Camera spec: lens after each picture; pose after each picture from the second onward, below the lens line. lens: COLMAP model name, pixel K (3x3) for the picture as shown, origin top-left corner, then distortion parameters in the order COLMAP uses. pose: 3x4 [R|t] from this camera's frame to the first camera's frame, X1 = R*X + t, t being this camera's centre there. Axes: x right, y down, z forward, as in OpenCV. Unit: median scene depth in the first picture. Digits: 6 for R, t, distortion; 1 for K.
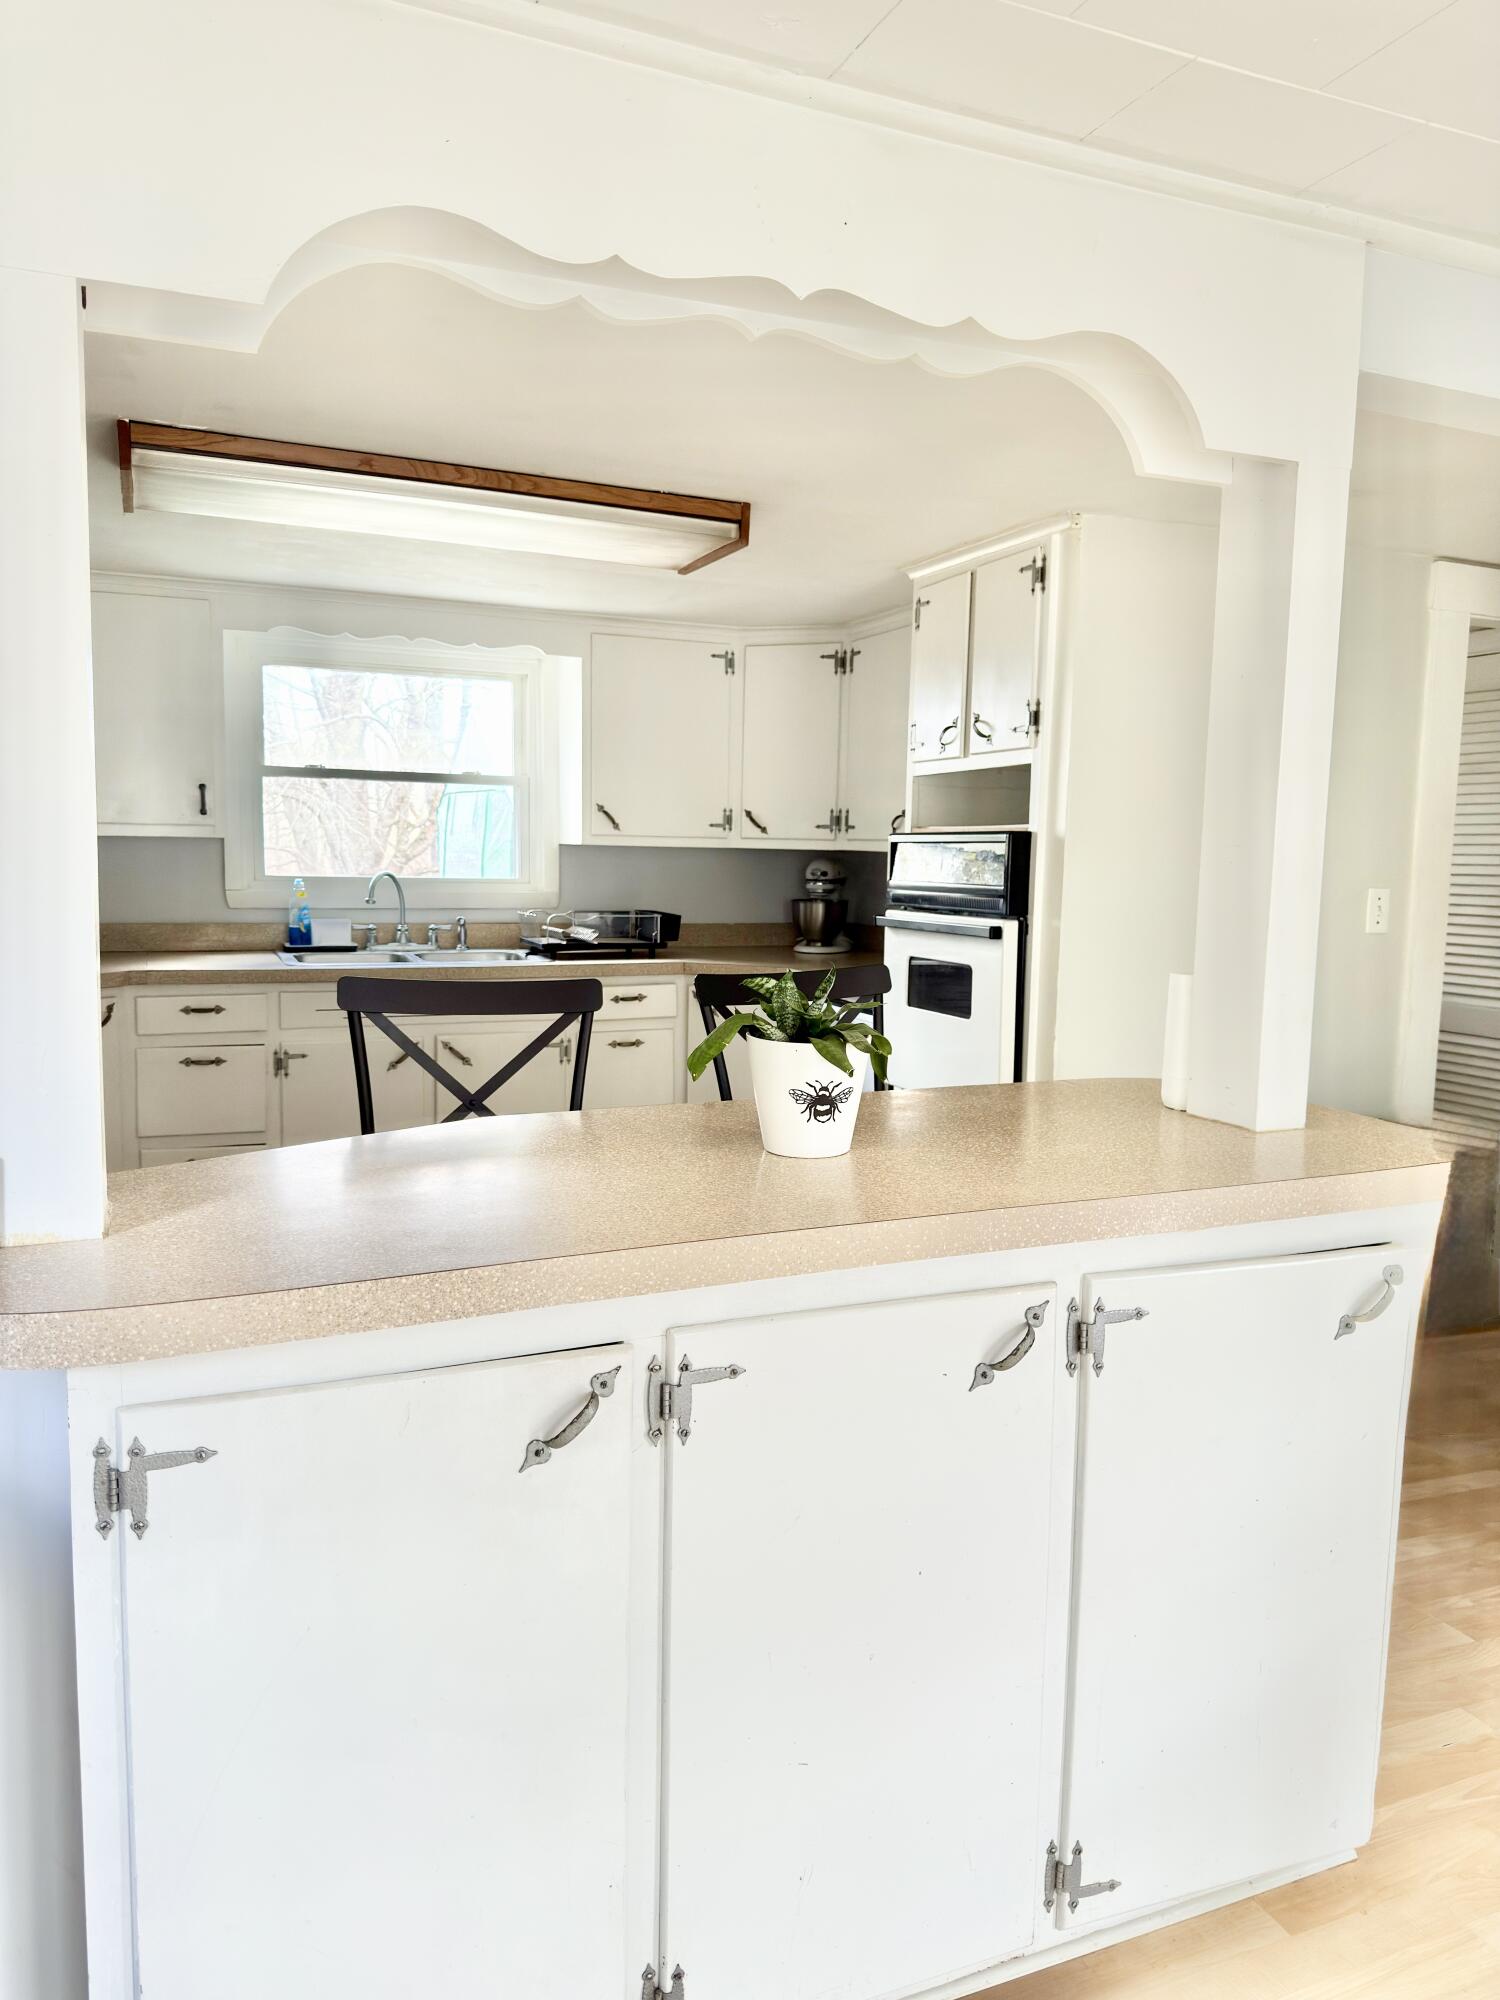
lens RADIAL K [[1397.9, 0, 762.6], [0, 1397.9, 1012.5], [0, 0, 1]] dist [0.059357, -0.052527]
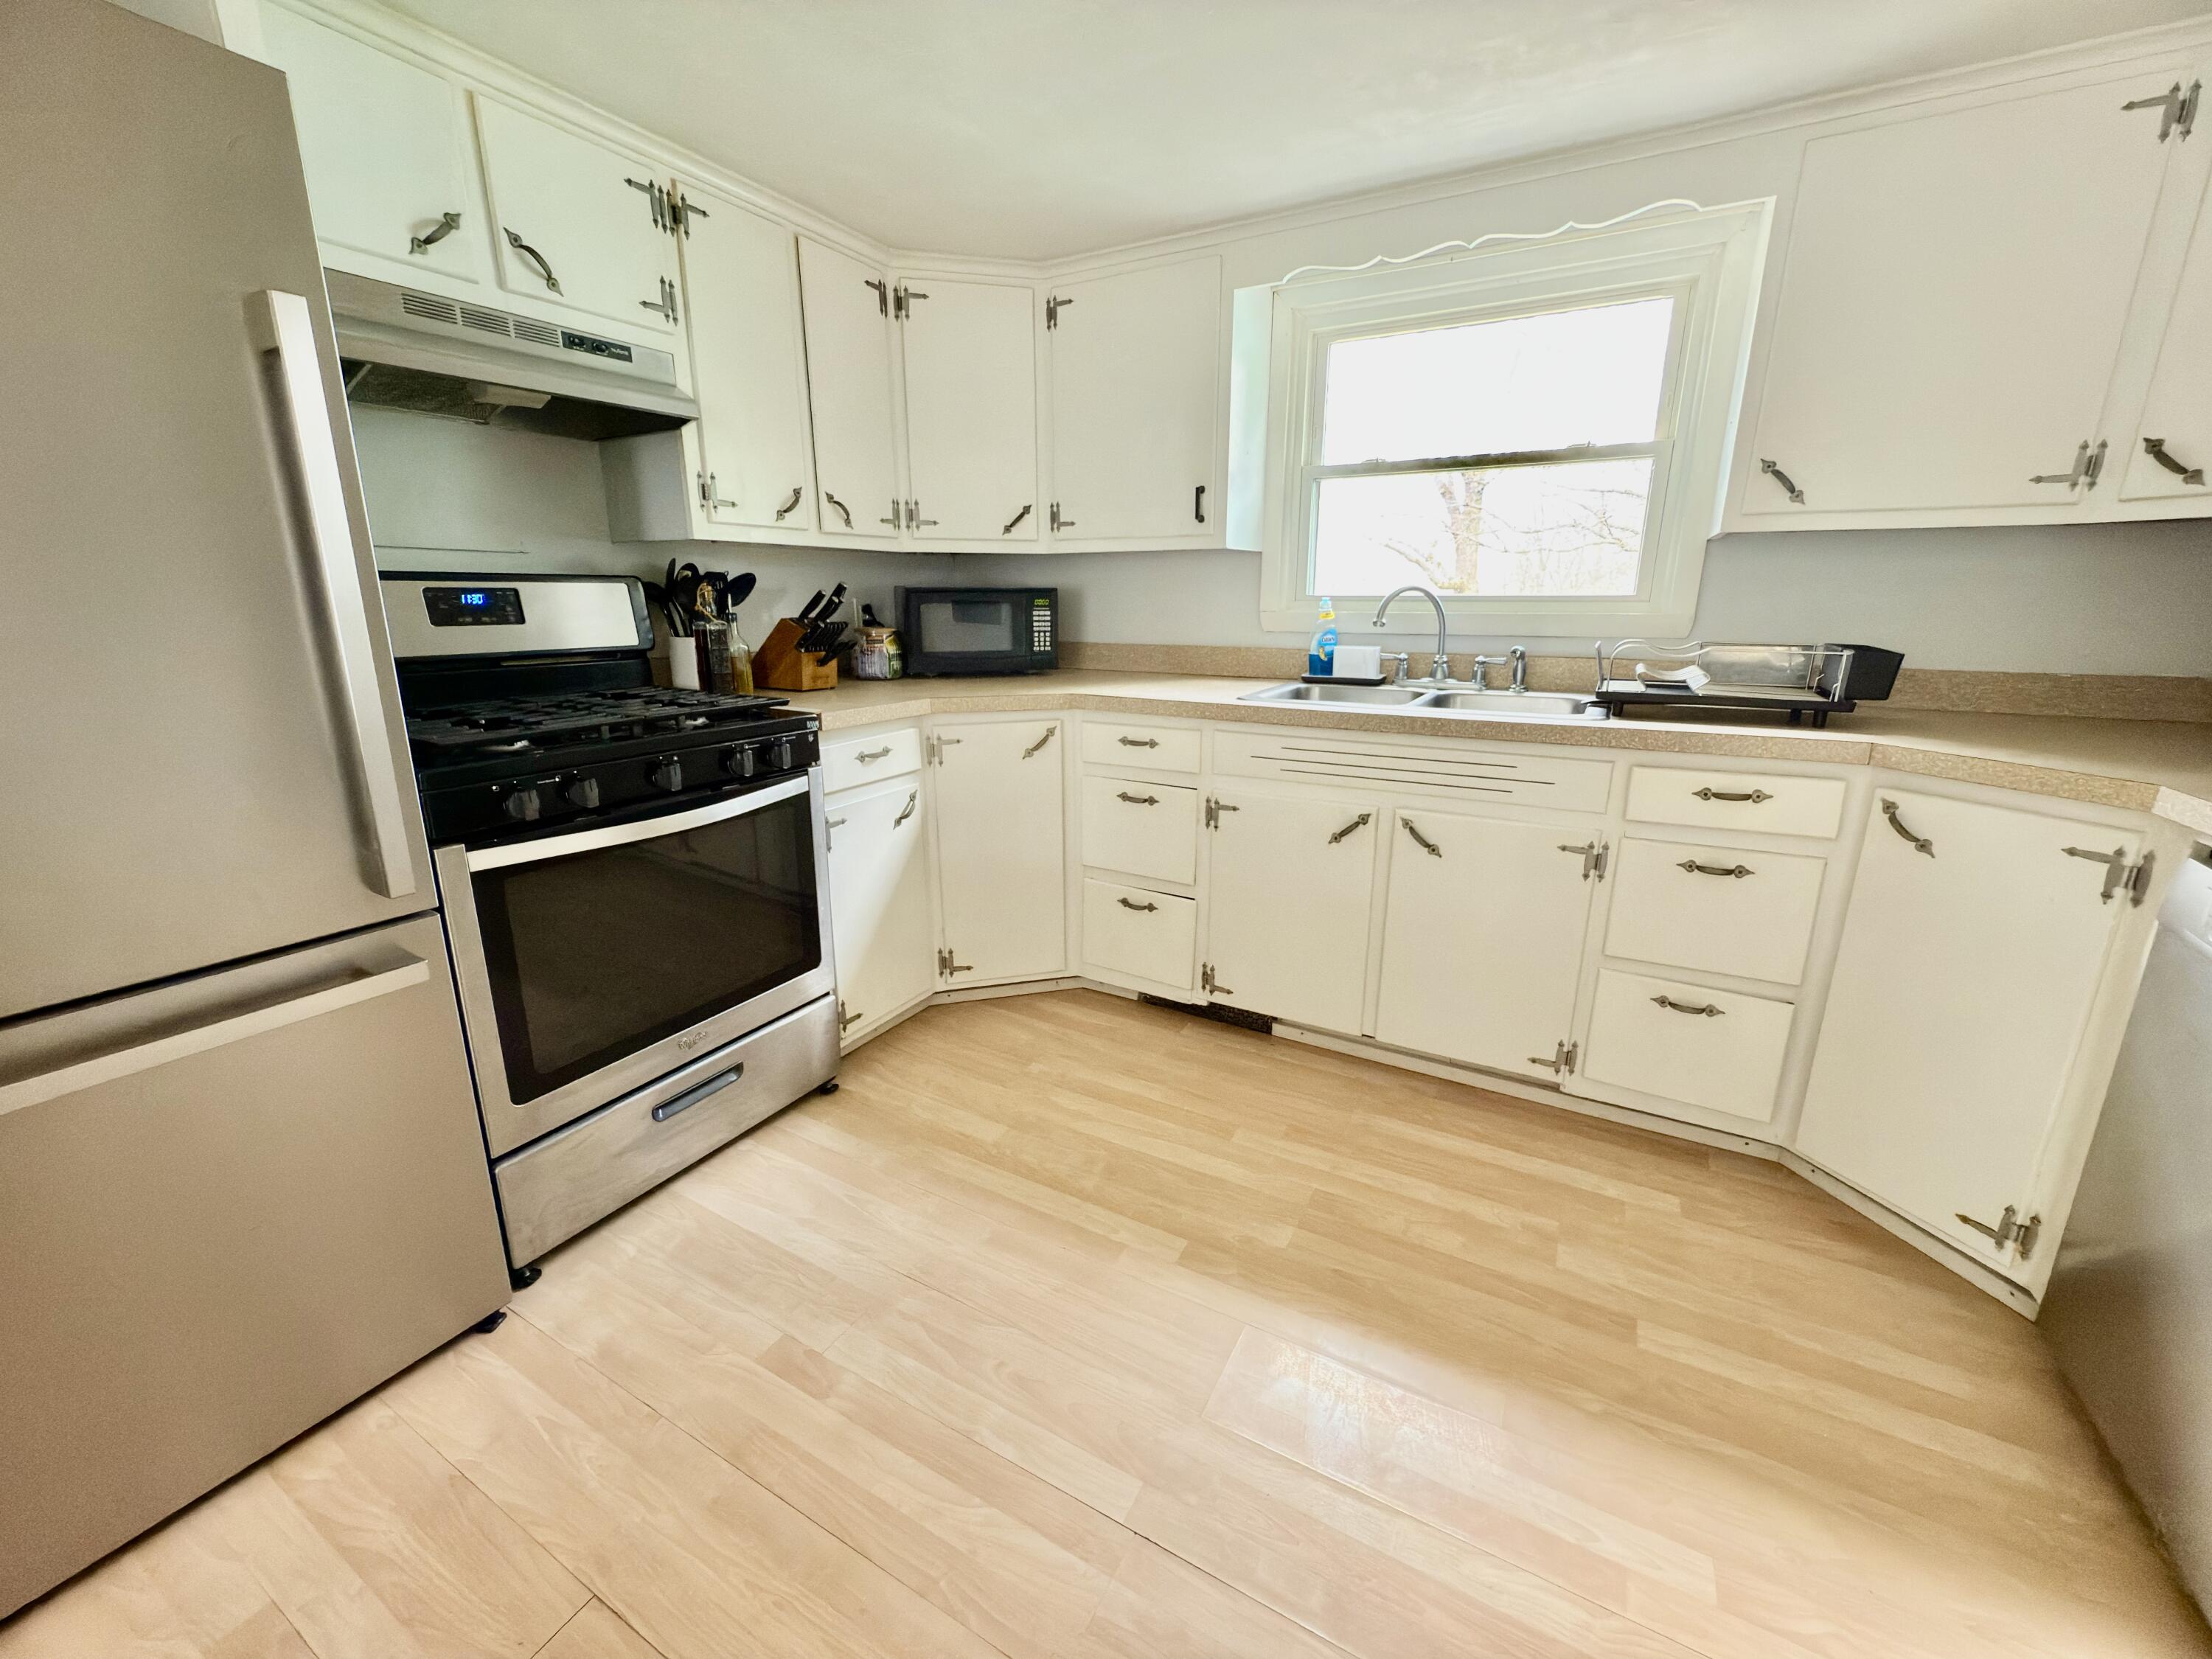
lens RADIAL K [[877.6, 0, 1100.2], [0, 877.6, 828.6], [0, 0, 1]] dist [0.001080, -0.000466]
pose [[0.609505, 0.185342, -0.770813, 0.027225], [-0.081196, 0.981769, 0.171863, -0.036255], [0.788614, -0.042164, 0.613442, 0.543289]]
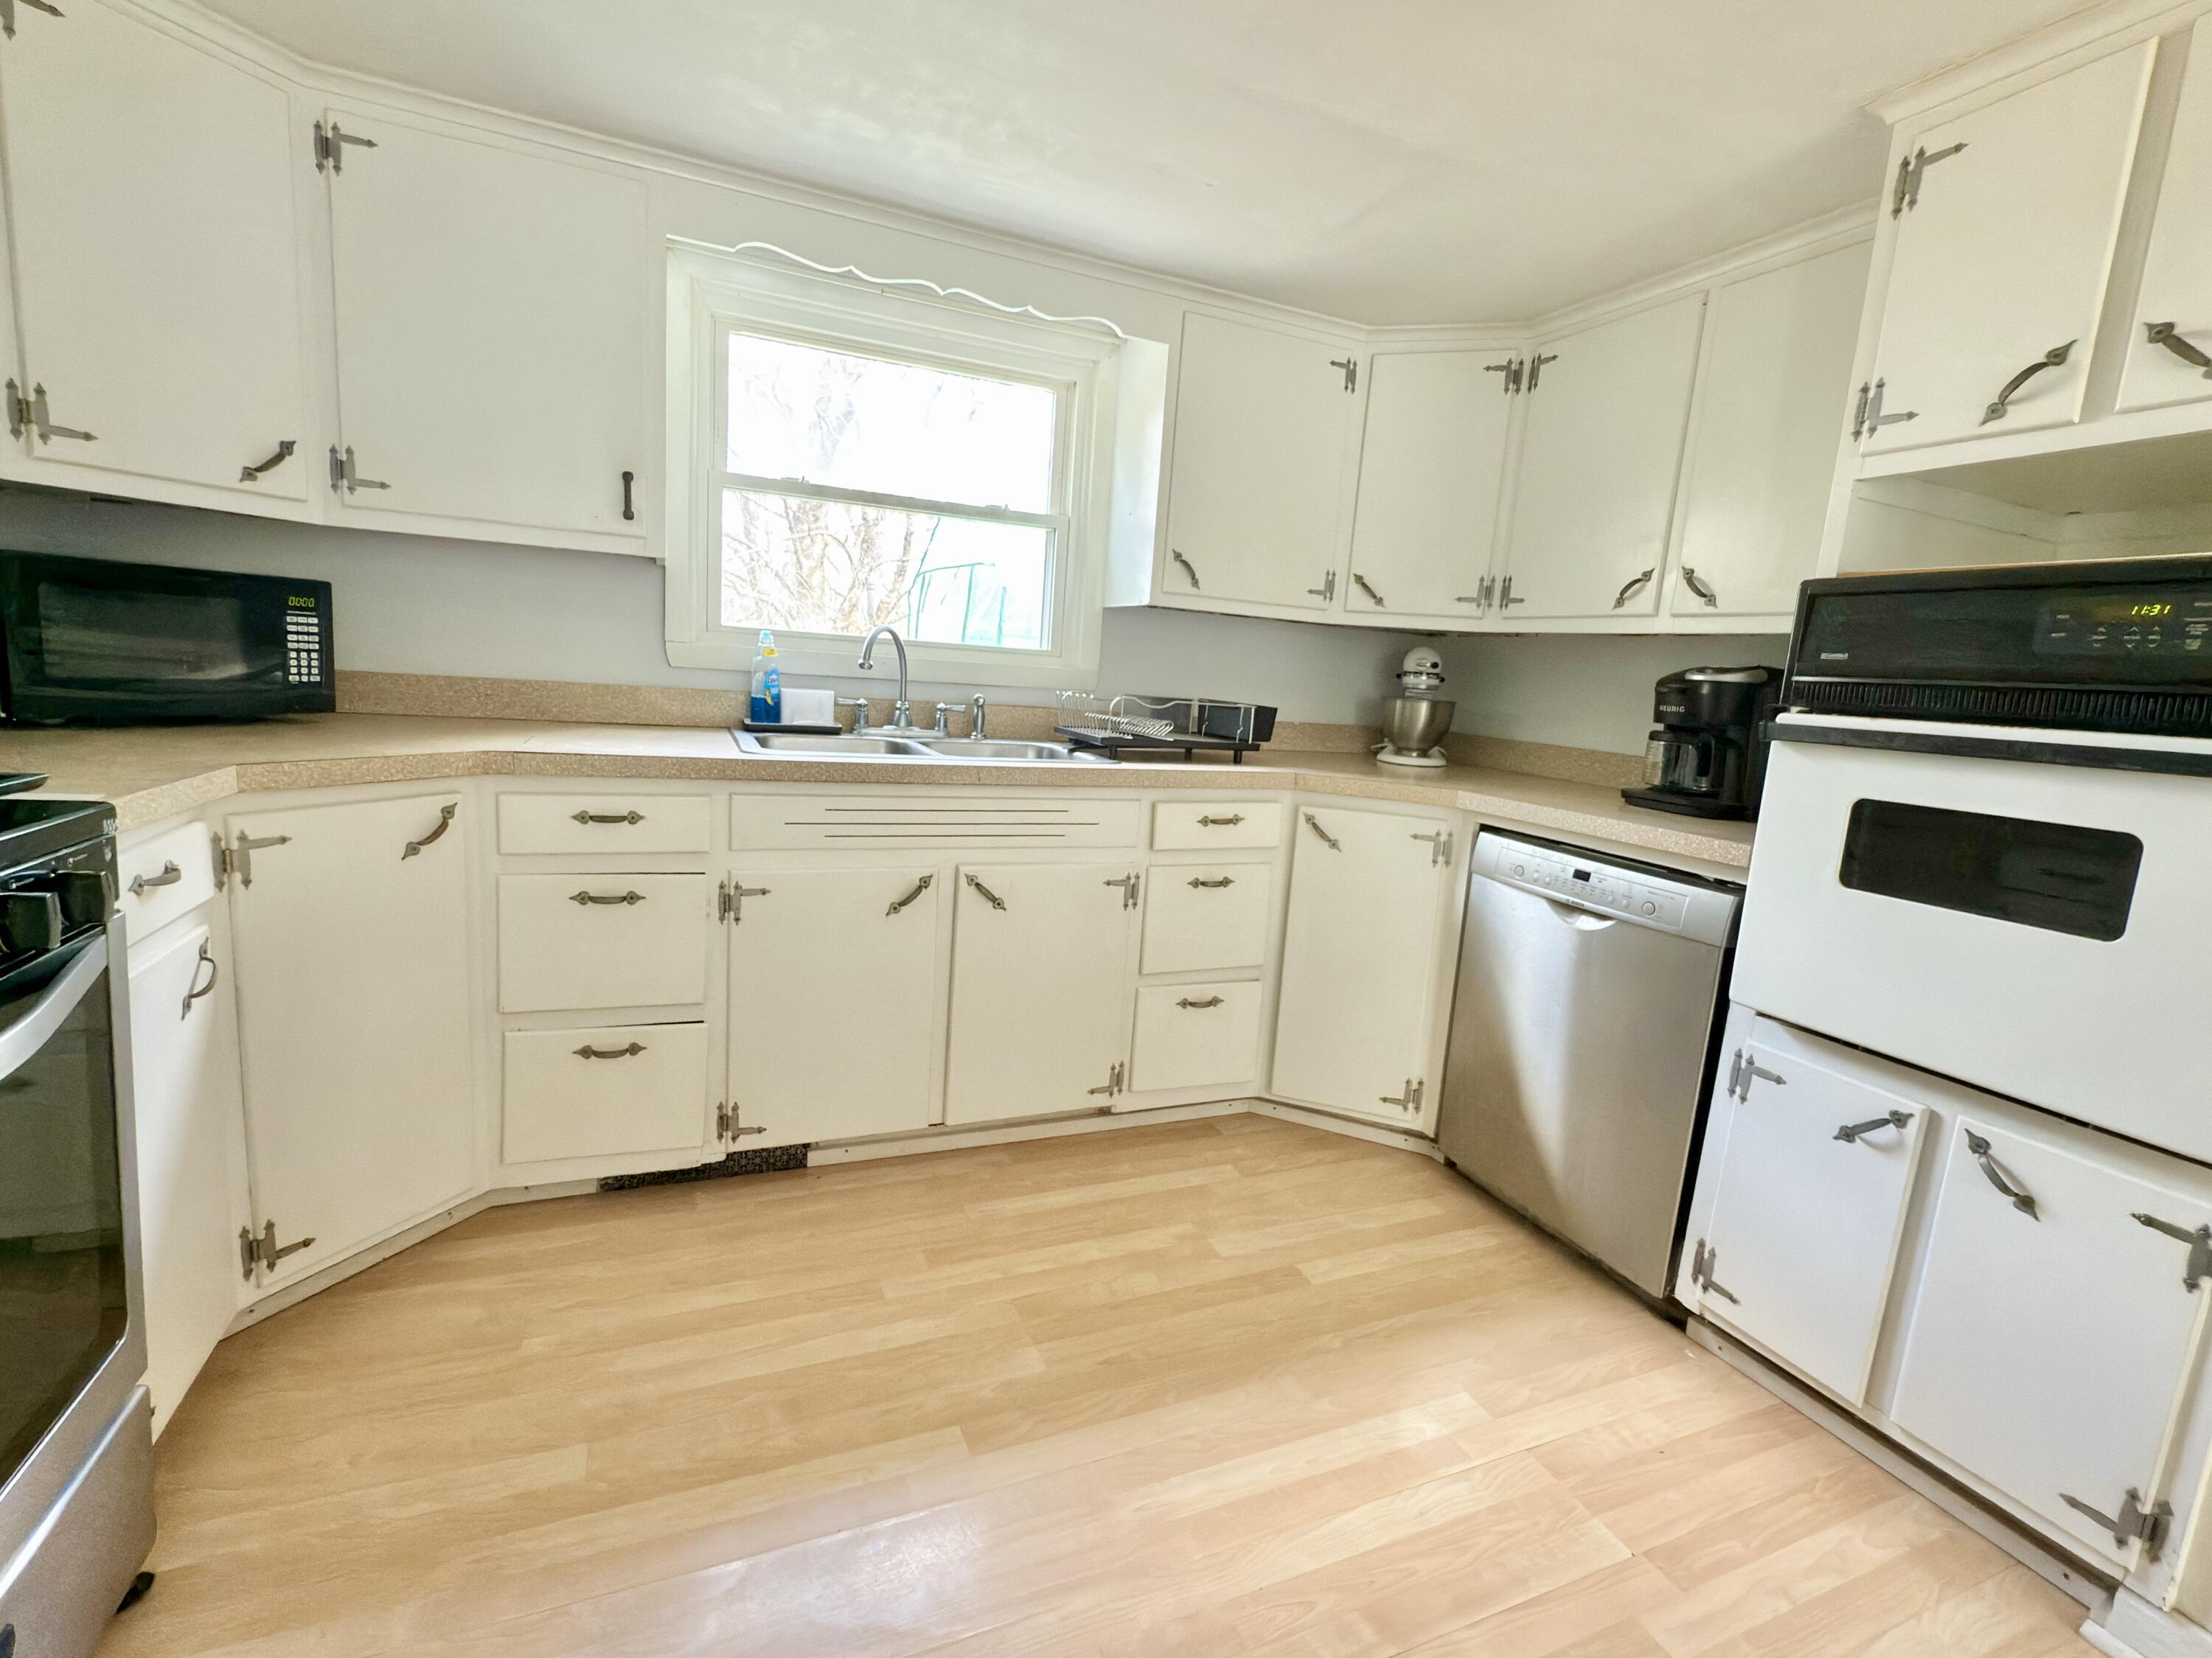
lens RADIAL K [[1008.0, 0, 1109.6], [0, 1008.0, 826.9], [0, 0, 1]] dist [-0.002480, 0.001403]
pose [[0.998645, 0.049906, 0.014734, -0.153303], [-0.050451, 0.997954, 0.039283, -0.023014], [-0.012744, -0.039973, 0.999119, 0.466682]]
